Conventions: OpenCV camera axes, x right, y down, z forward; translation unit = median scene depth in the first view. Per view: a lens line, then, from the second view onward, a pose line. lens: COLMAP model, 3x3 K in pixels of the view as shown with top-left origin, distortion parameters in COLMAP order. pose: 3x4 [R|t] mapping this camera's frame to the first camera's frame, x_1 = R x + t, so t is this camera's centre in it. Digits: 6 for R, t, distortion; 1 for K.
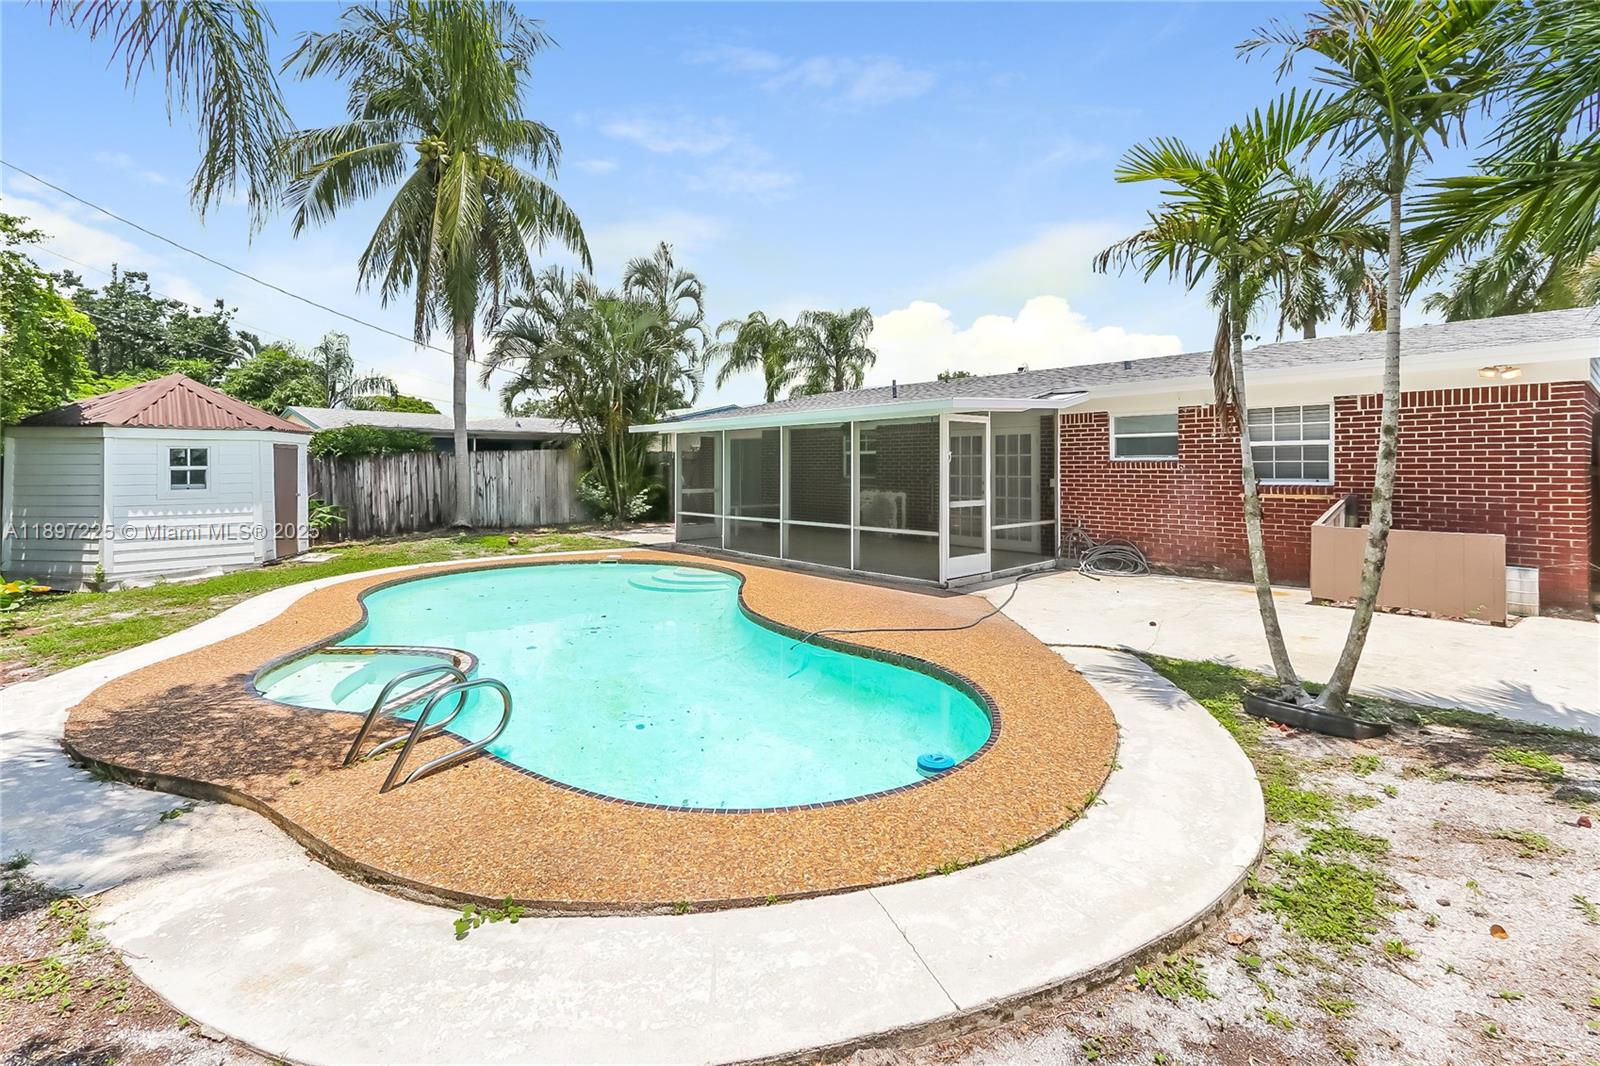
lens RADIAL K [[745.1, 0, 800.0], [0, 745.1, 533.0], [0, 0, 1]] dist [-0.000491, -0.000084]
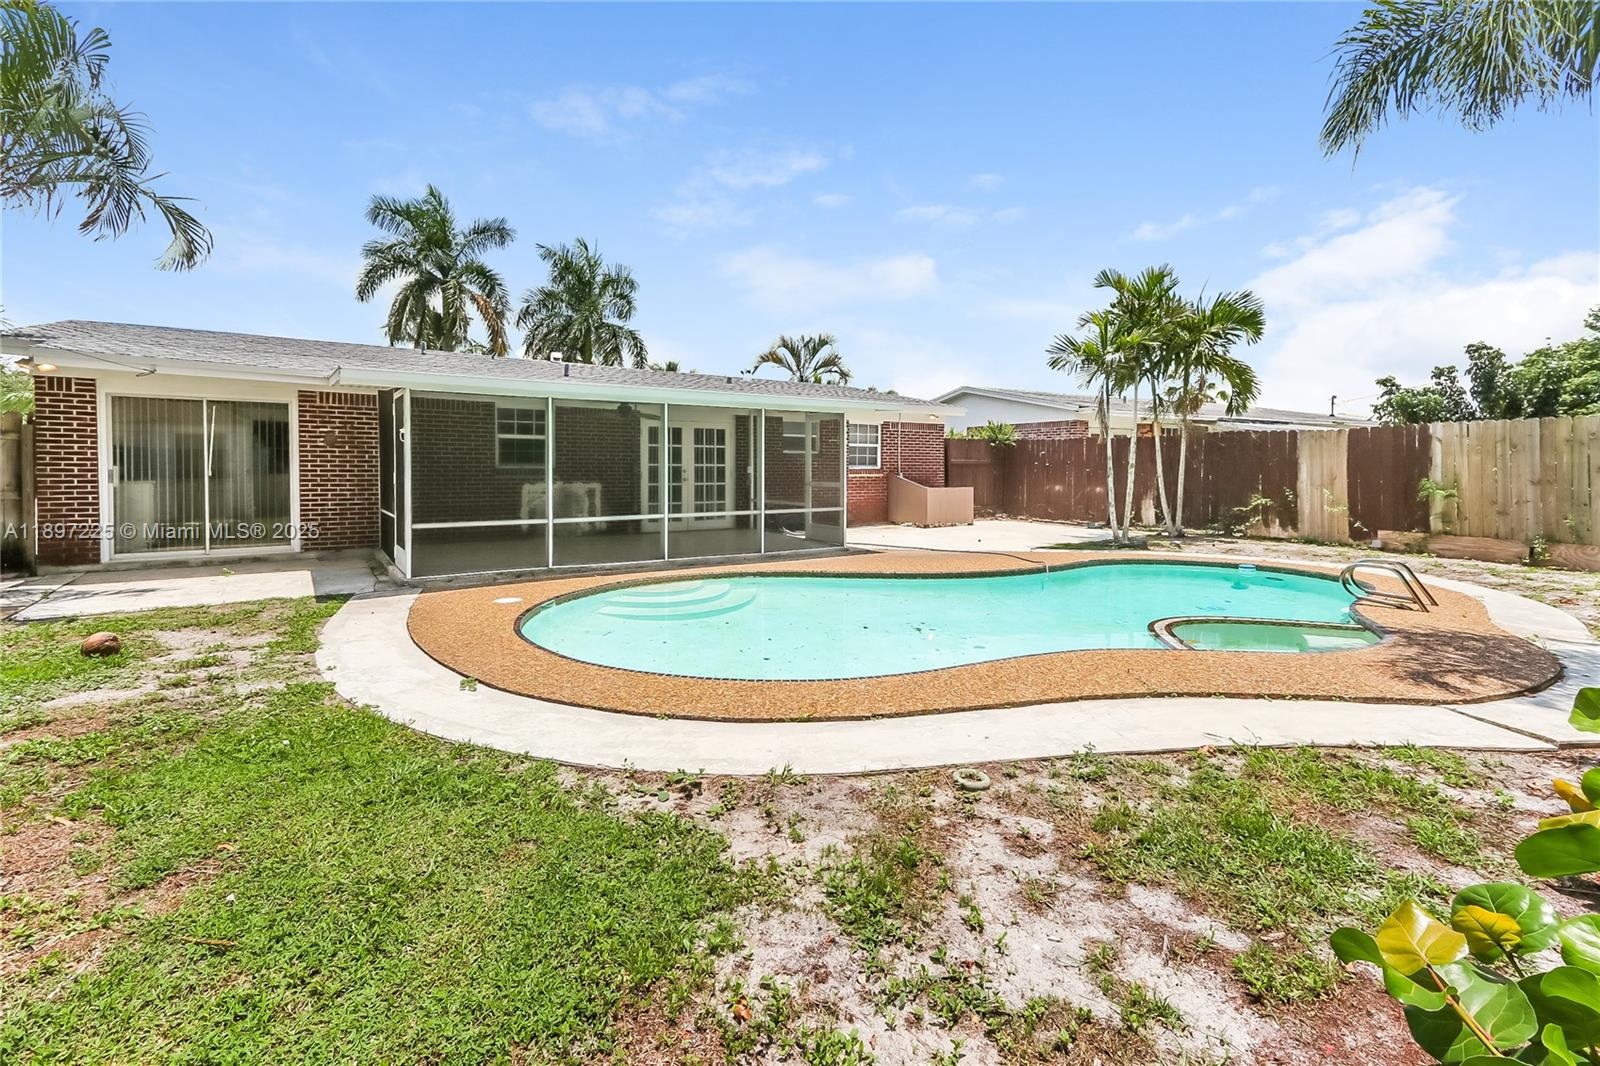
lens RADIAL K [[745.1, 0, 800.0], [0, 745.1, 533.0], [0, 0, 1]] dist [-0.000491, -0.000084]
pose [[0.104249, -0.092487, 0.990242, -0.875945], [0.079319, 0.993268, 0.084420, -0.058294], [-0.991383, 0.069744, 0.110883, 0.754171]]
